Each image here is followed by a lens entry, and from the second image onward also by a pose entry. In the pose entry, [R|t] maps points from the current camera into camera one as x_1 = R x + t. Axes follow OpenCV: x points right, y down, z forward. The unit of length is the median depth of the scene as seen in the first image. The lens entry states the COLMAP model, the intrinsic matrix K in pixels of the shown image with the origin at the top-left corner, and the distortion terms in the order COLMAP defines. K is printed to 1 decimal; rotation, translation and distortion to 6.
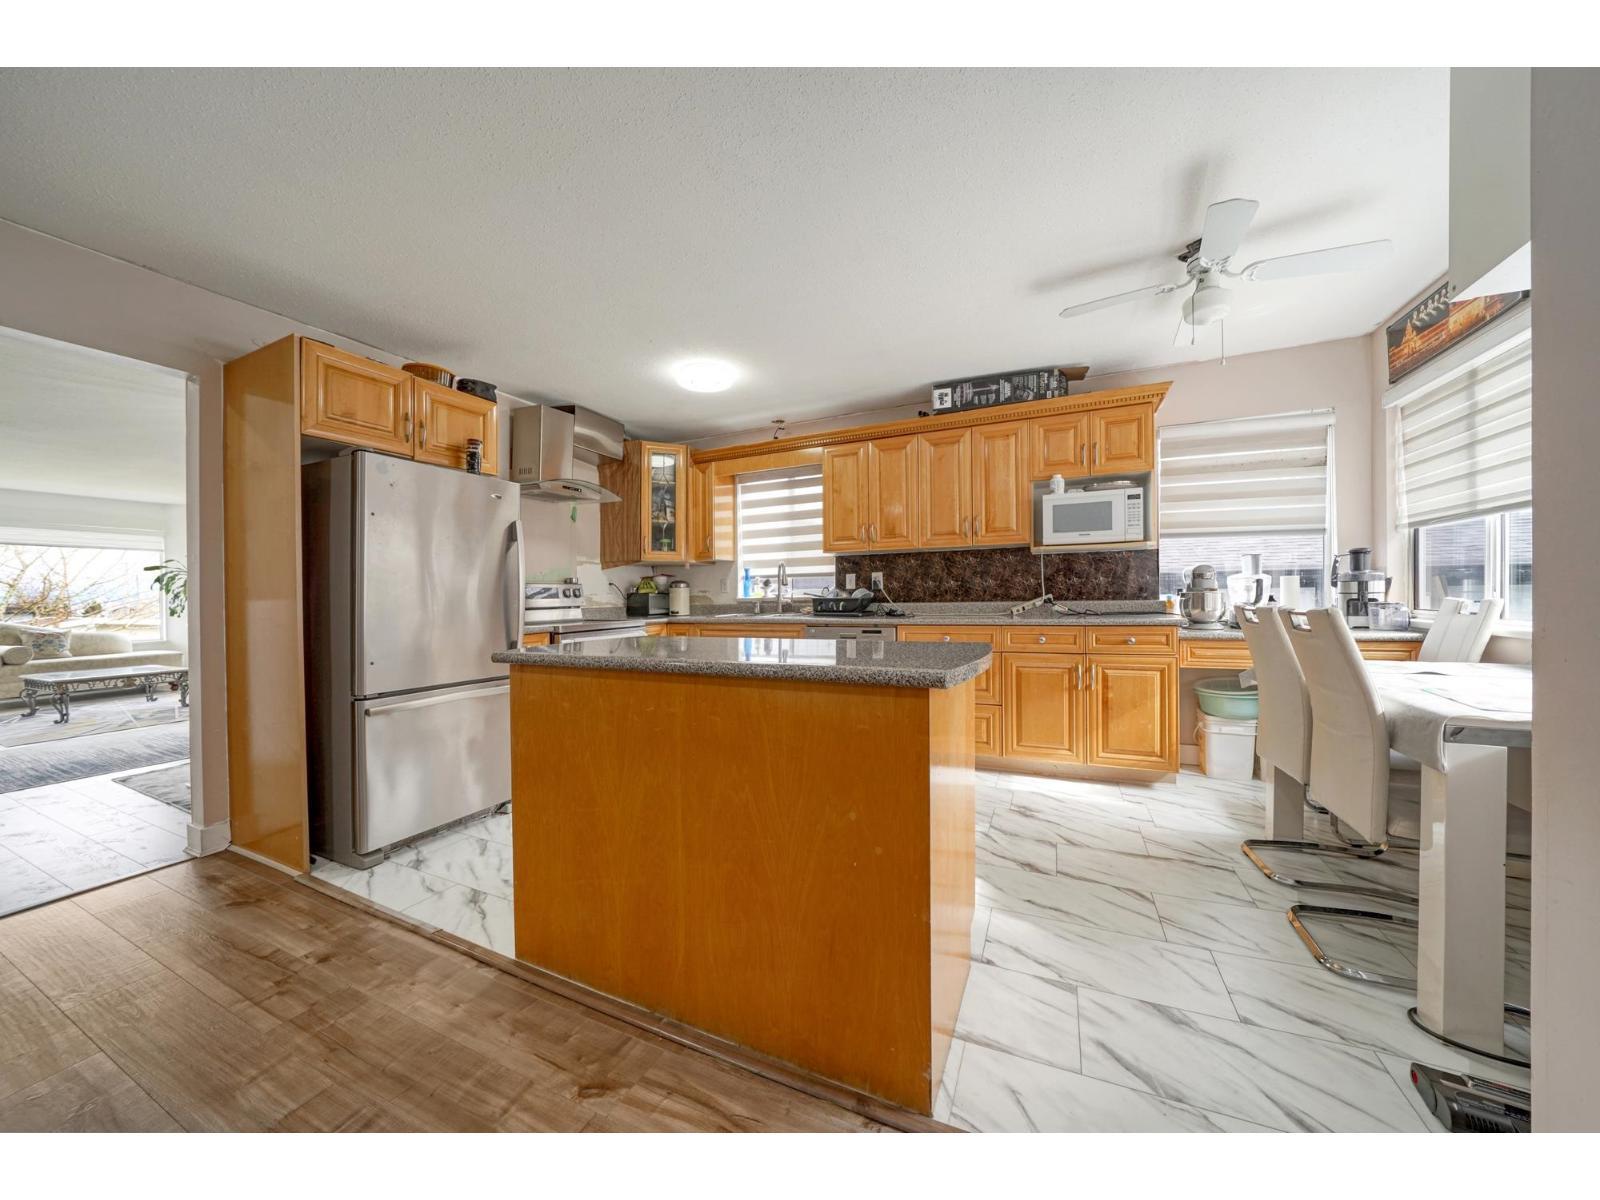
lens RADIAL K [[558.6, 0, 785.7], [0, 558.6, 621.2], [0, 0, 1]] dist [-0.017243, -0.000164]
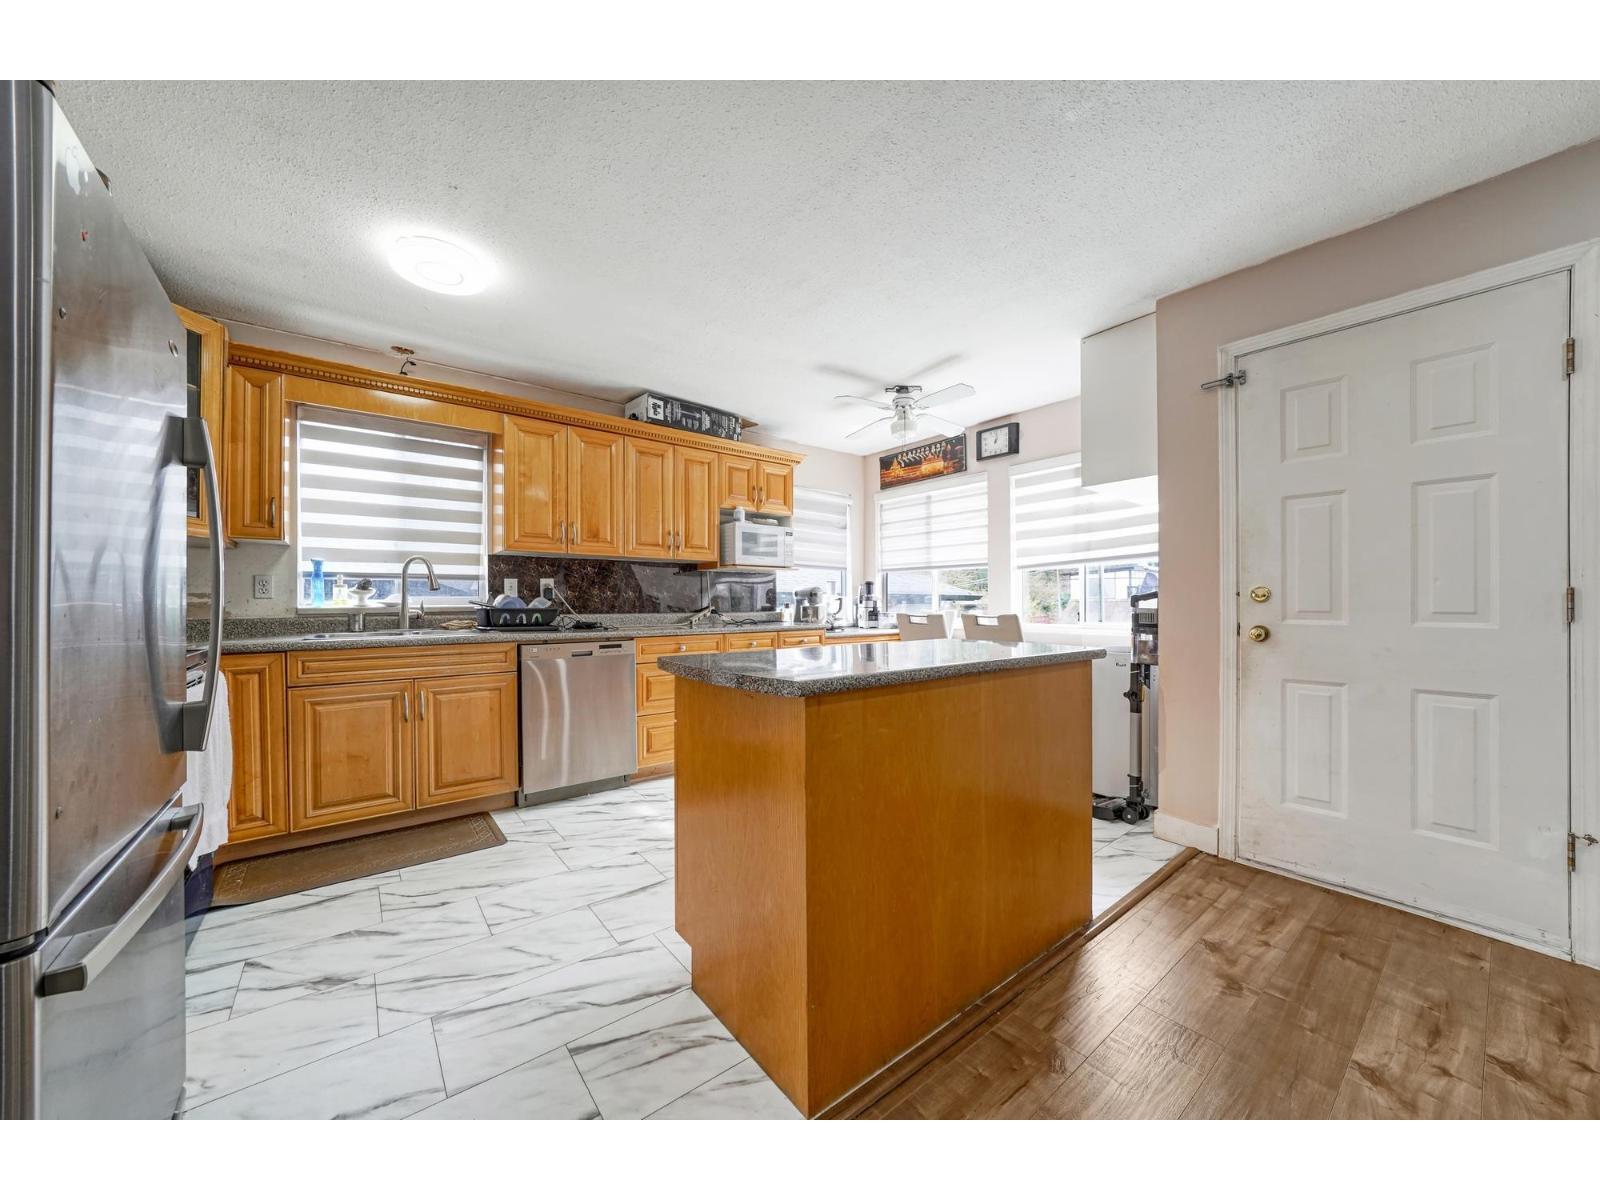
lens RADIAL K [[585.1, 0, 799.2], [0, 585.1, 622.8], [0, 0, 1]] dist [-0.015928, 0.000020]
pose [[0.434391, -0.014078, 0.900614, -0.533585], [0.035314, 0.999375, -0.001412, -0.006758], [-0.900032, 0.032418, 0.434617, 0.315930]]
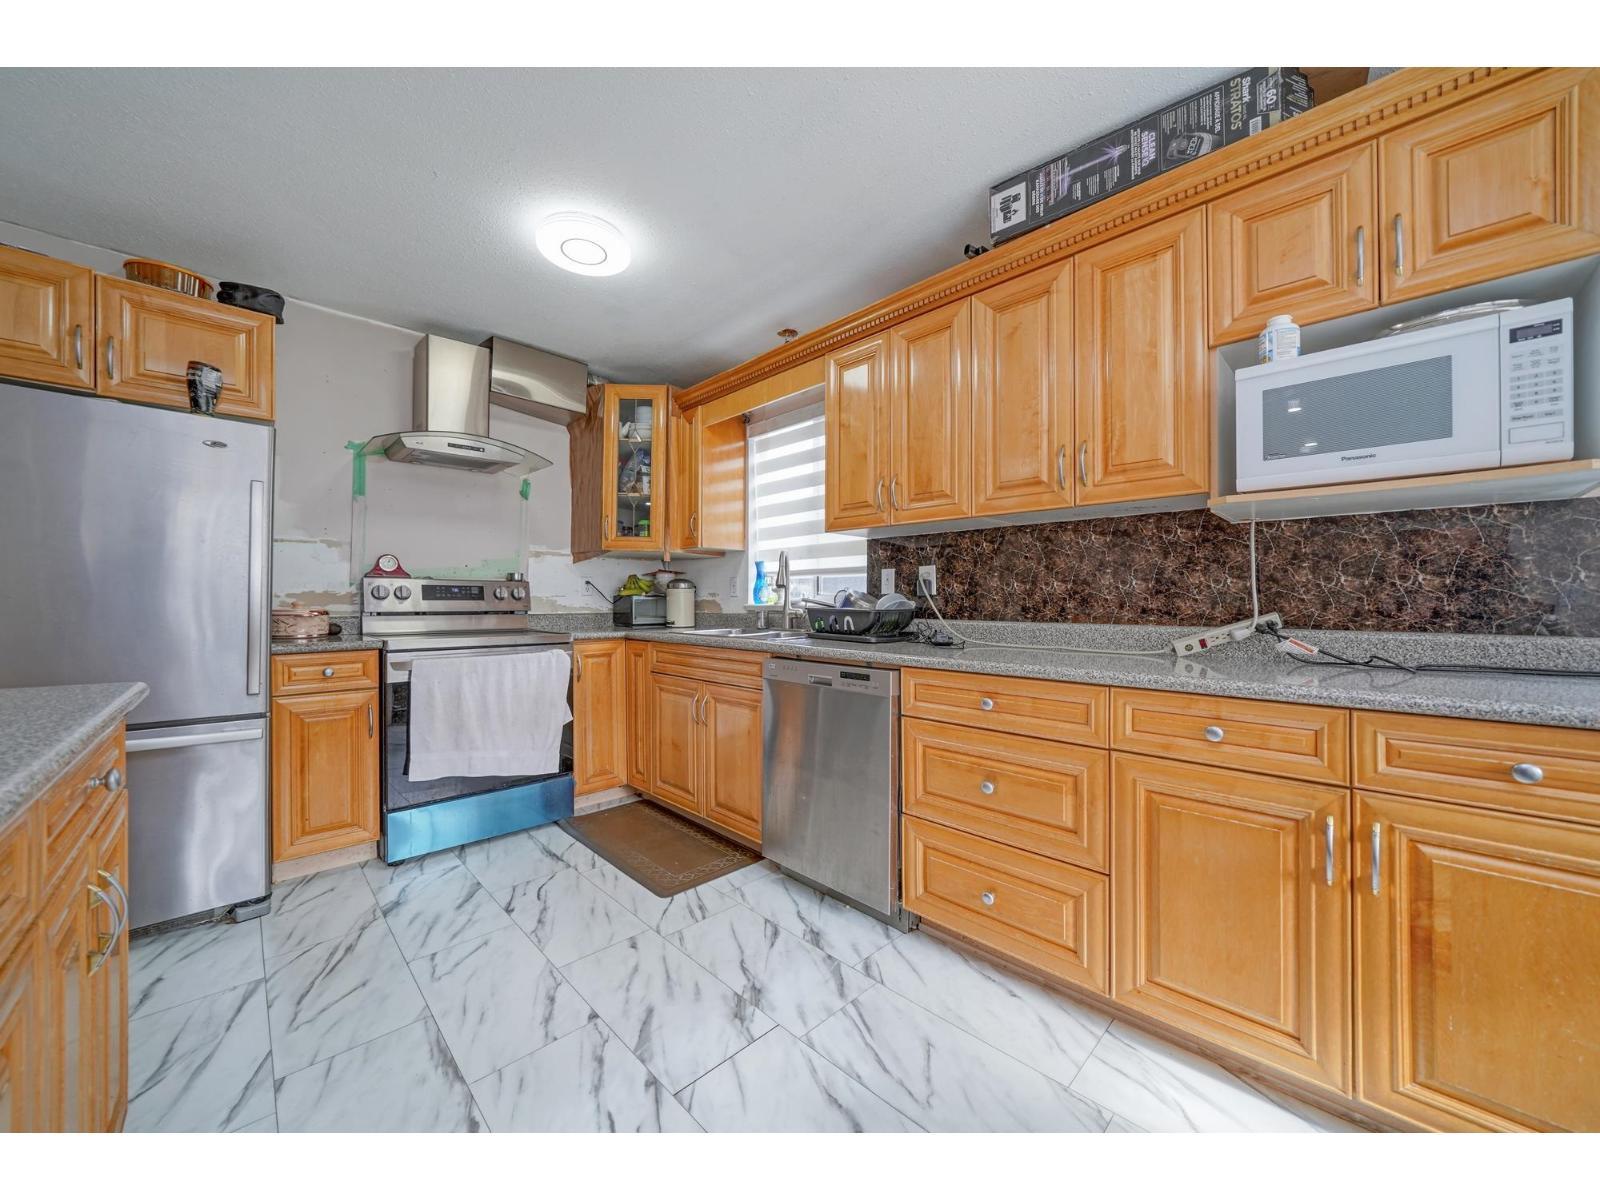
lens RADIAL K [[585.1, 0, 800.5], [0, 585.1, 609.4], [0, 0, 1]] dist [-0.015928, 0.000020]
pose [[0.941161, 0.025479, -0.336997, 0.280078], [-0.035811, 0.999059, -0.024480, -0.027104], [0.336056, 0.035108, 0.941188, 0.453427]]
